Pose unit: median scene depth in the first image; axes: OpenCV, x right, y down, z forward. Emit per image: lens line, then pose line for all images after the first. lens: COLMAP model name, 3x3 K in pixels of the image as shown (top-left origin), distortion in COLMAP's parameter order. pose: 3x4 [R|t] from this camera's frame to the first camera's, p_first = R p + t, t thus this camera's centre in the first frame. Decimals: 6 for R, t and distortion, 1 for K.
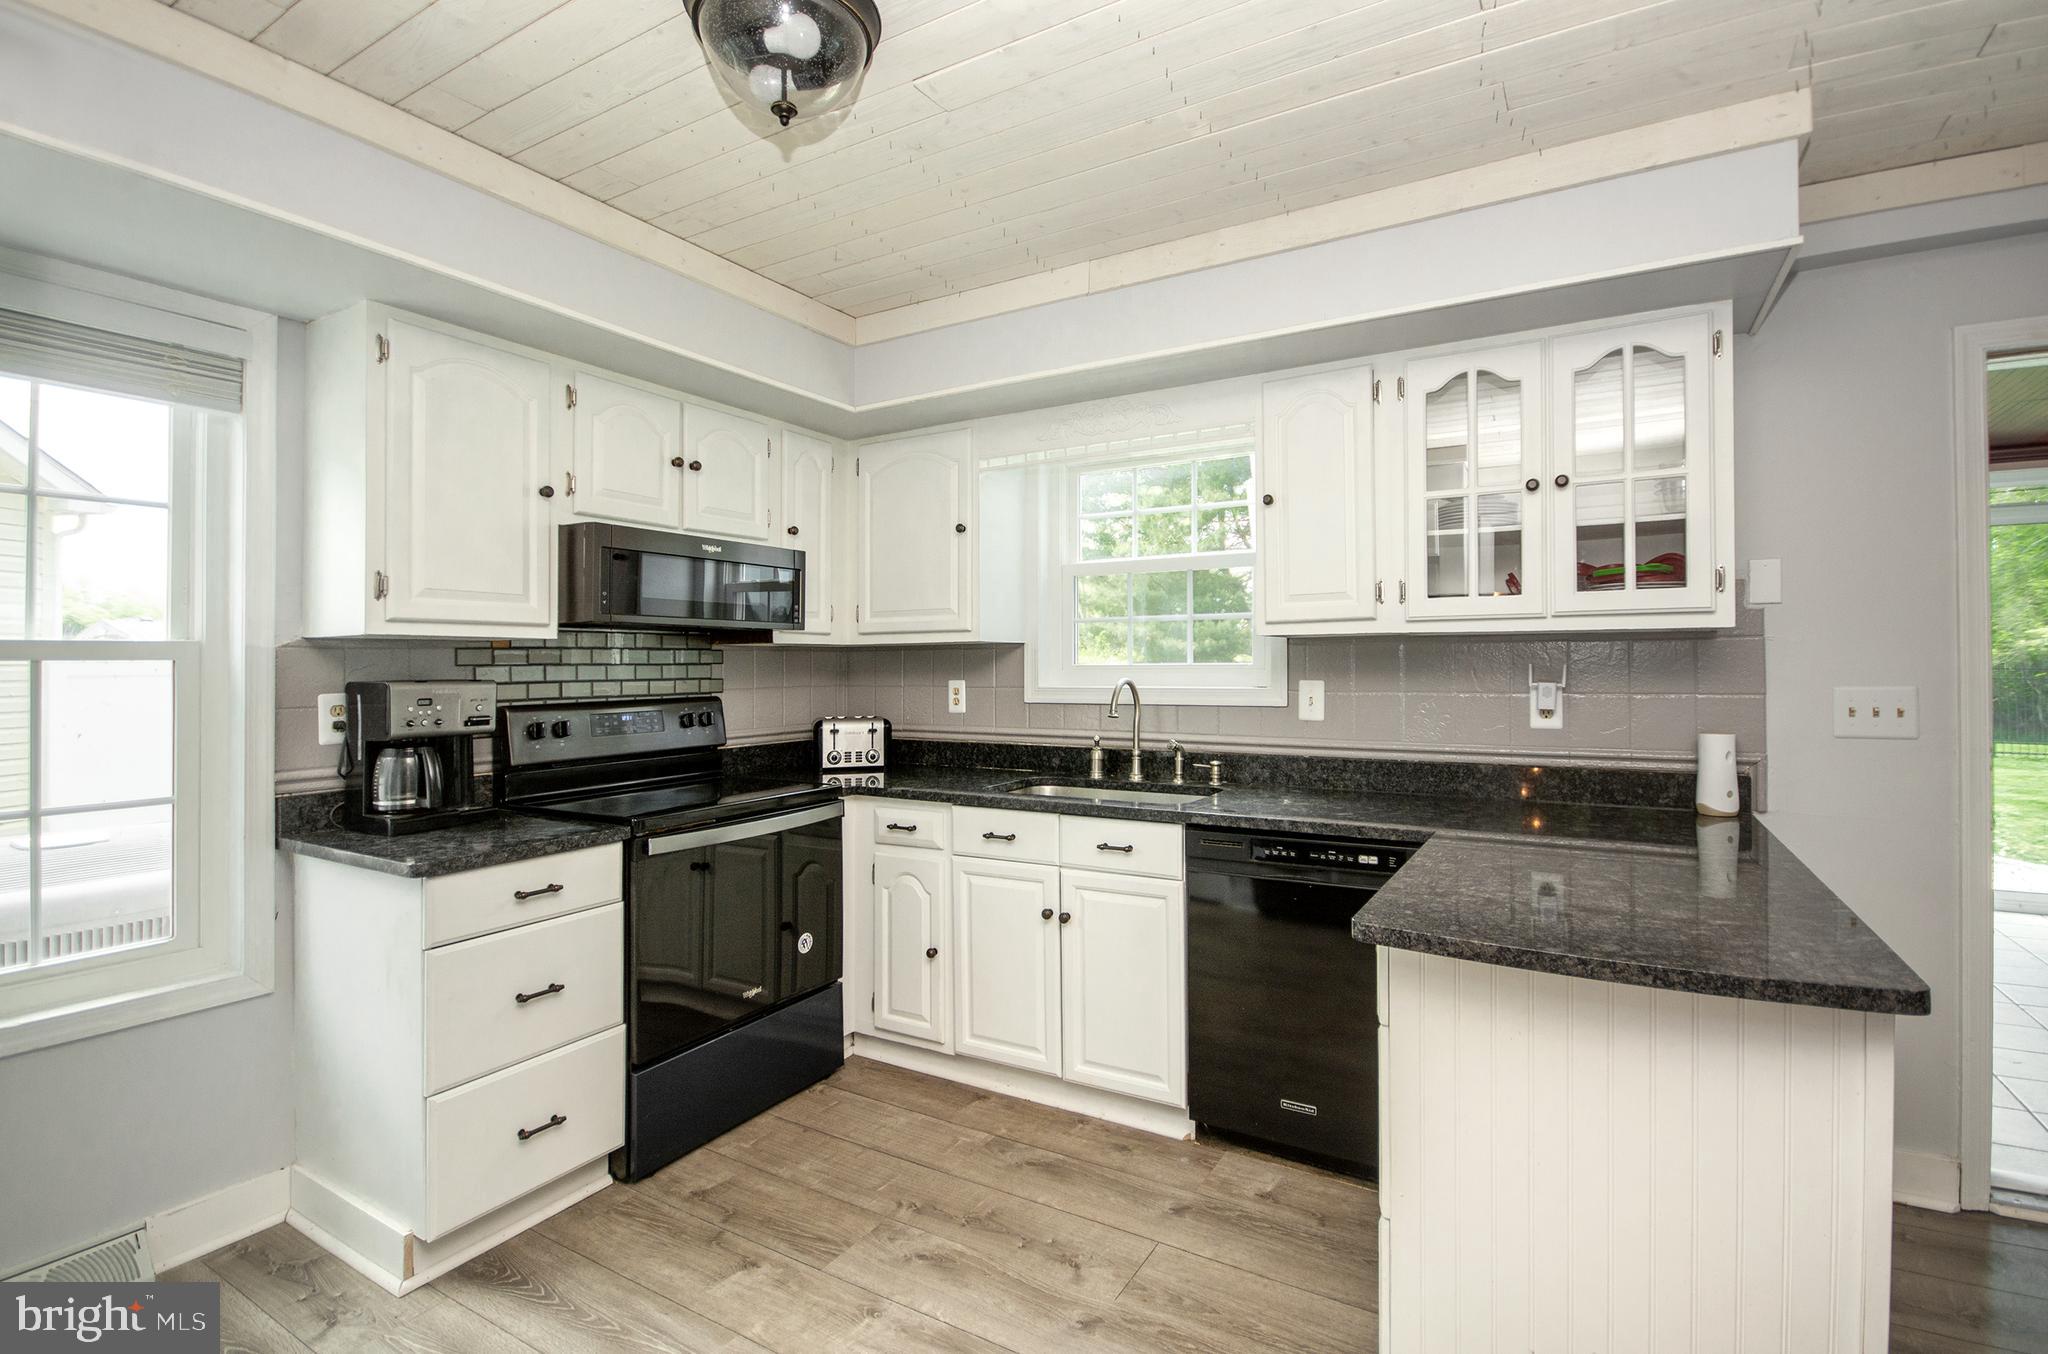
lens RADIAL K [[932.4, 0, 1022.5], [0, 932.4, 655.5], [0, 0, 1]] dist [-0.004863, -0.003312]
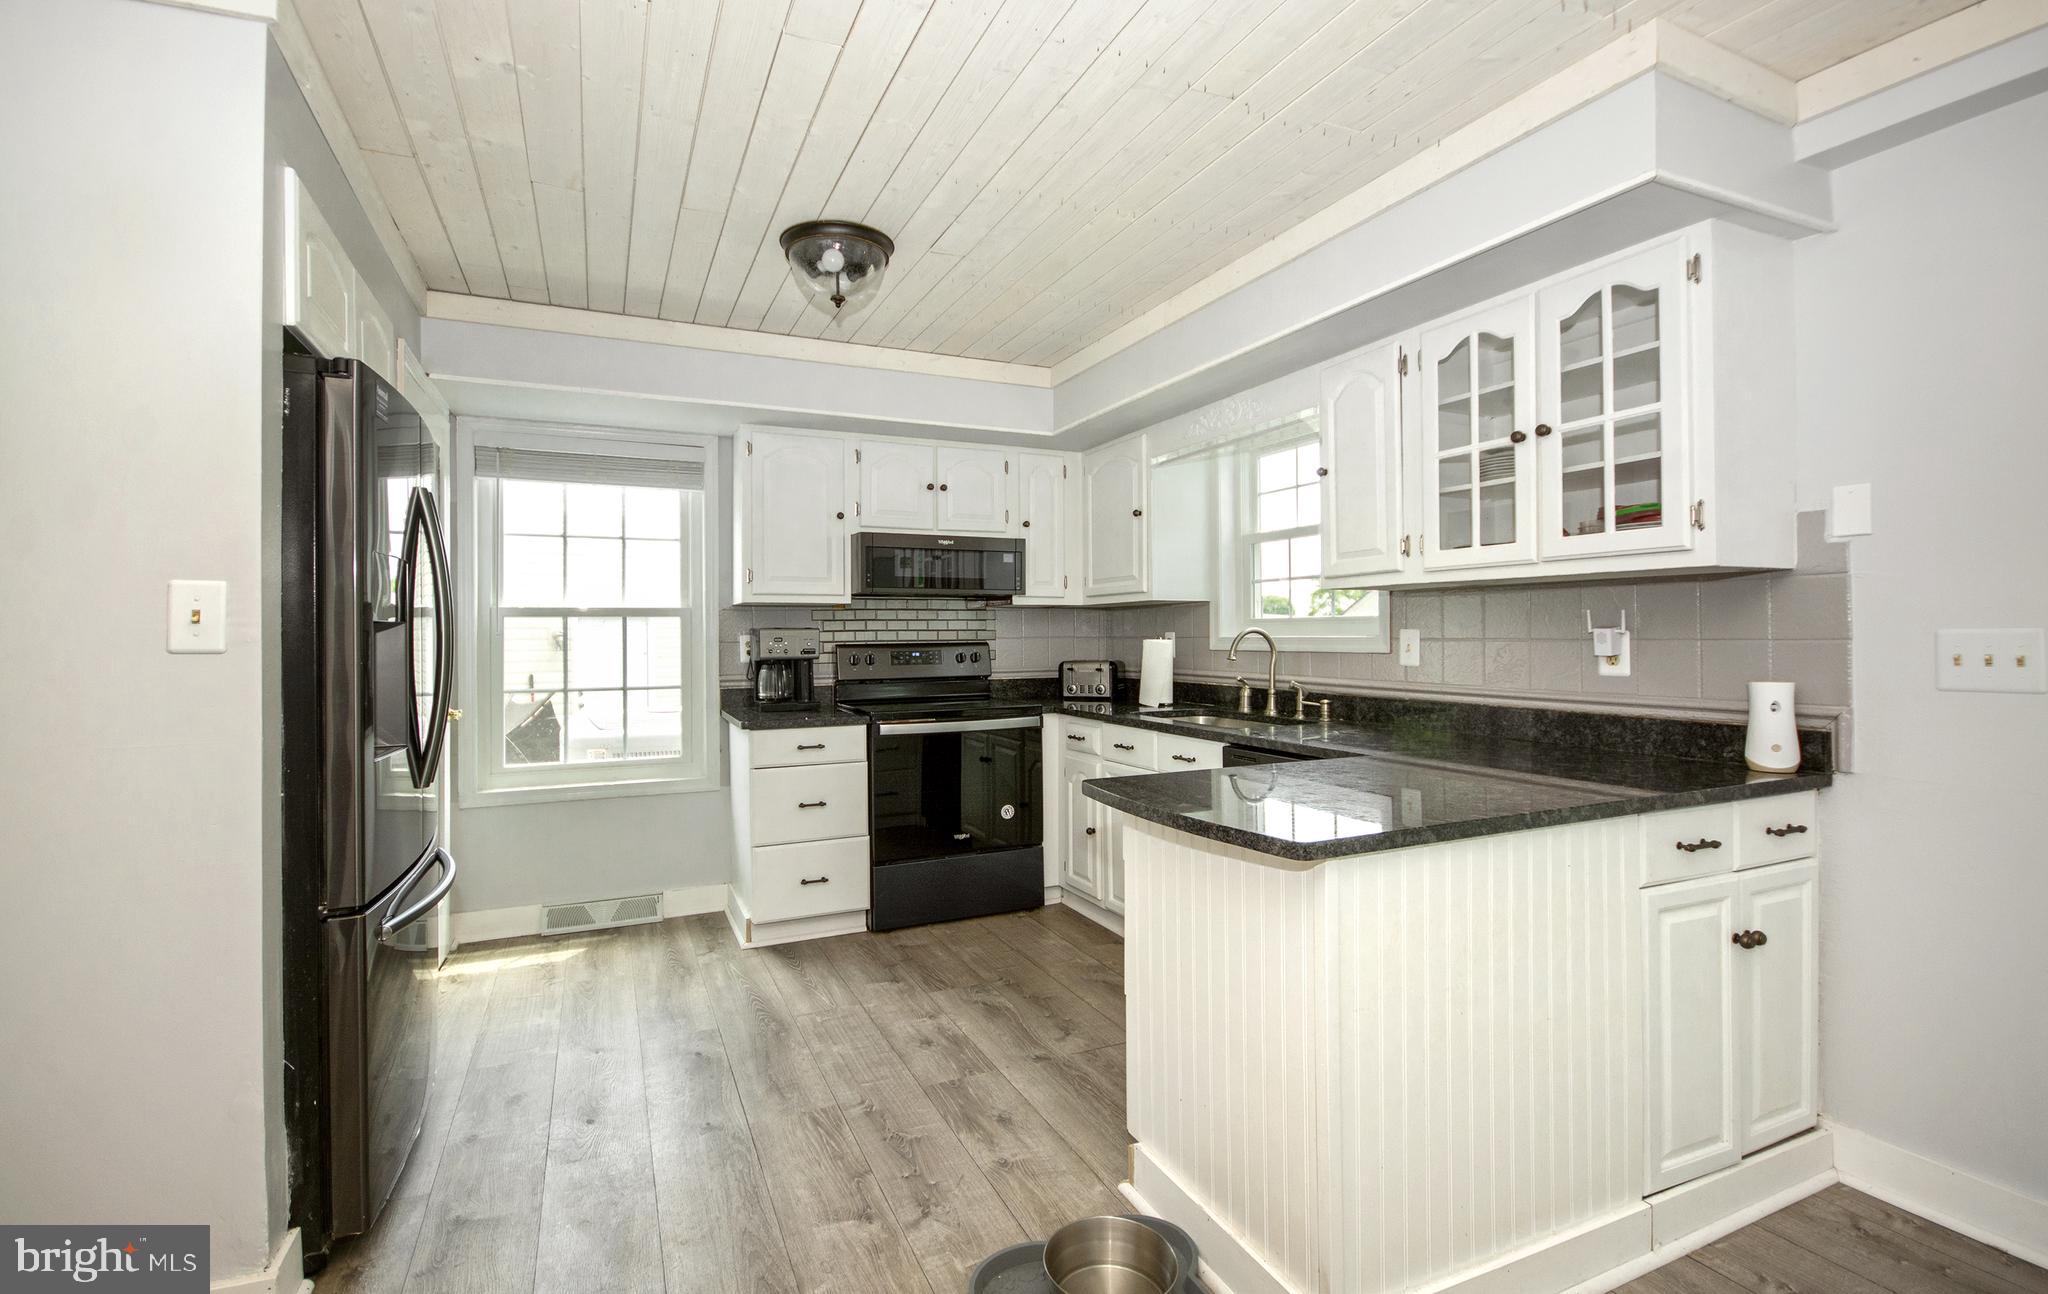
lens RADIAL K [[858.3, 0, 1005.8], [0, 858.3, 632.3], [0, 0, 1]] dist [-0.012562, -0.000073]
pose [[0.826770, -0.000886, -0.562539, 0.568420], [0.007436, 0.999929, 0.009355, 0.020343], [0.562491, -0.011918, 0.826718, -0.106575]]
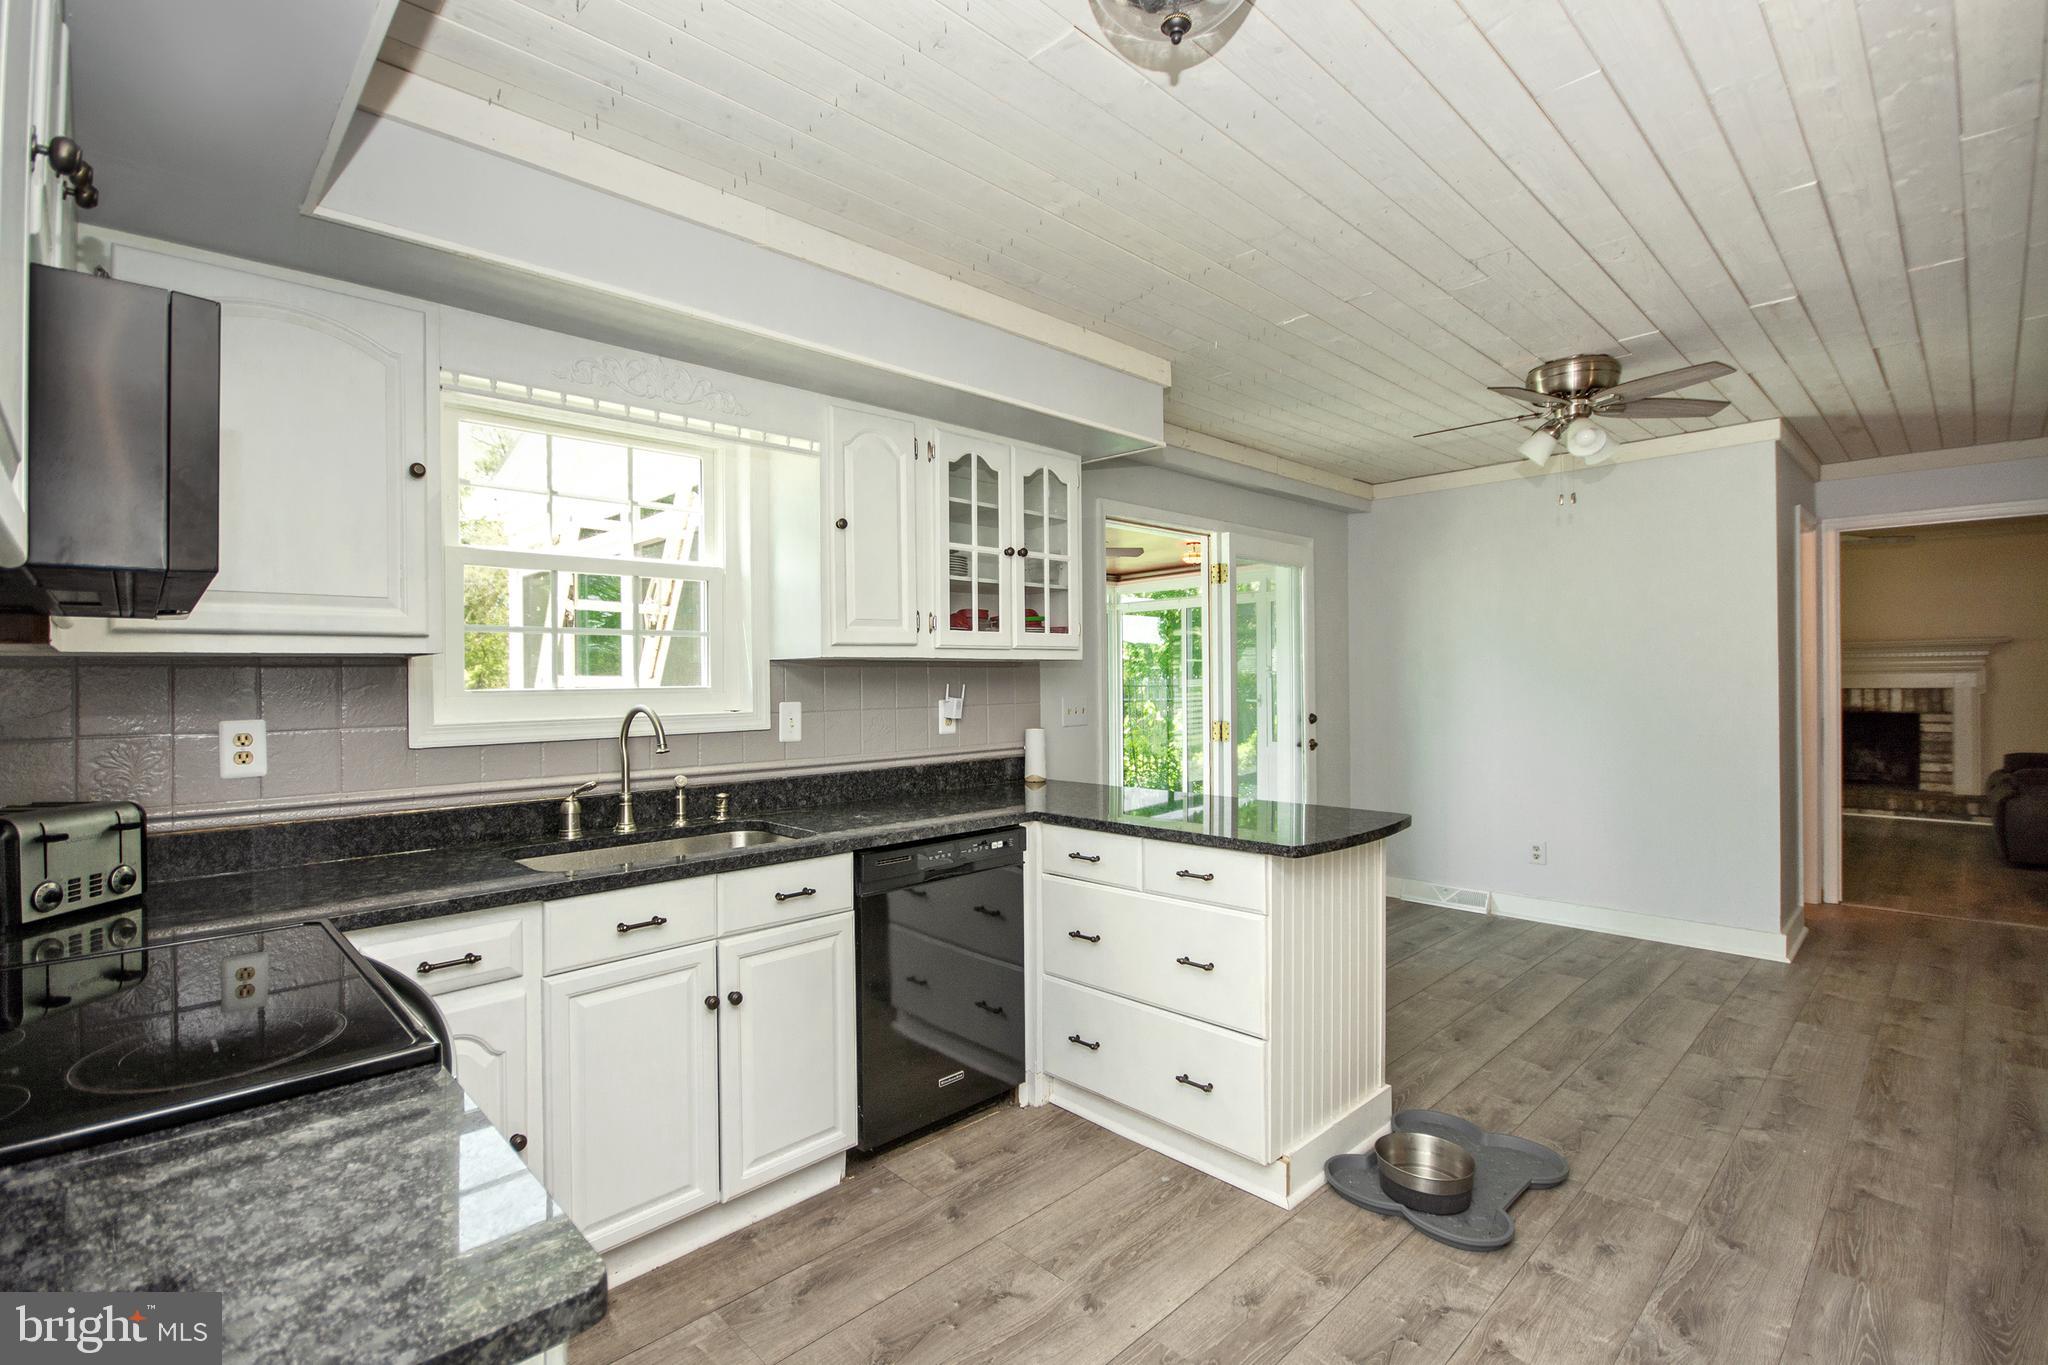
lens RADIAL K [[932.4, 0, 1023.2], [0, 932.4, 682.9], [0, 0, 1]] dist [-0.004863, -0.003312]
pose [[0.266060, -0.001466, 0.963955, -0.704111], [0.001756, 0.999998, 0.001036, 0.006603], [-0.963955, 0.001417, 0.266062, 0.571062]]
